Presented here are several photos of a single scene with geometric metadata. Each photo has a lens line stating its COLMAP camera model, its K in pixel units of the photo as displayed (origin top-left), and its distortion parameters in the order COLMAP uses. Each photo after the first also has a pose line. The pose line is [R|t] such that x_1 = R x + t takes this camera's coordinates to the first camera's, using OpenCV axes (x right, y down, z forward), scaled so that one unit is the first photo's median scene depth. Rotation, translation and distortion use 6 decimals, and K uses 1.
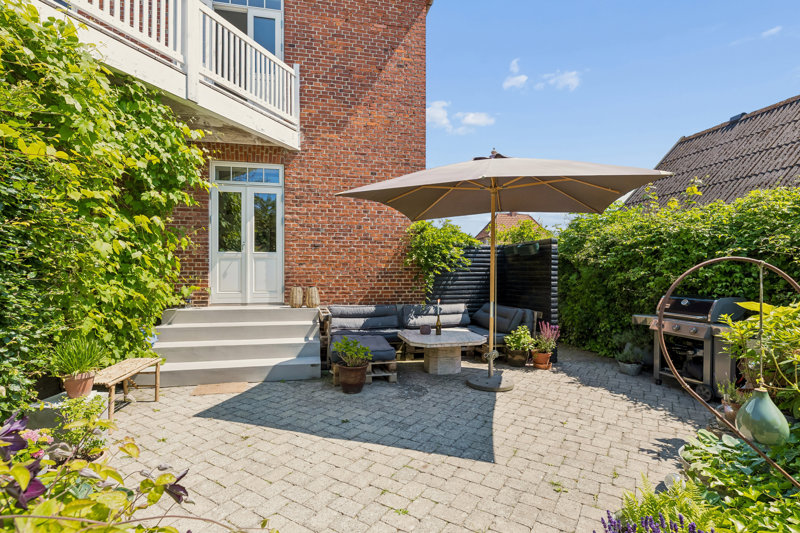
lens RADIAL K [[383.6, 0, 402.7], [0, 383.6, 273.6], [0, 0, 1]] dist [-0.001502, -0.000086]
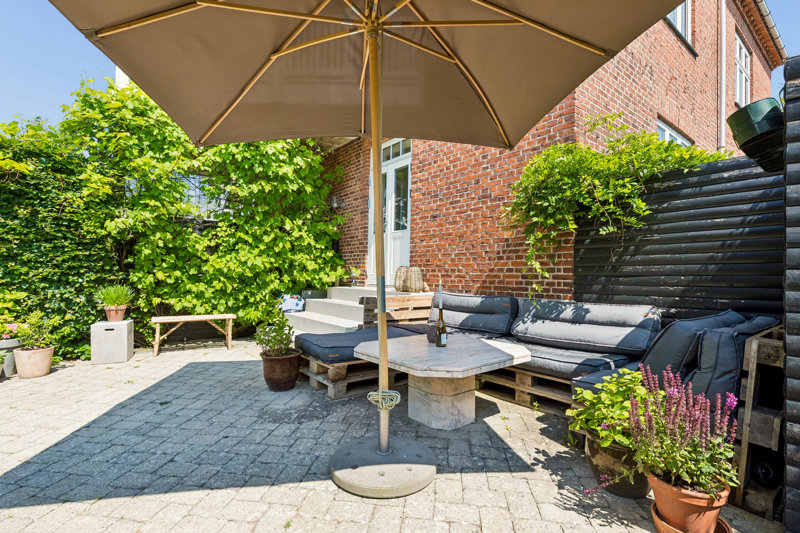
lens RADIAL K [[383.6, 0, 397.7], [0, 383.6, 269.7], [0, 0, 1]] dist [-0.001502, -0.000086]
pose [[0.415844, -0.007761, -0.909403, 0.467400], [-0.008130, 0.999892, -0.012251, 0.048477], [0.909399, 0.012488, 0.415736, 0.604243]]
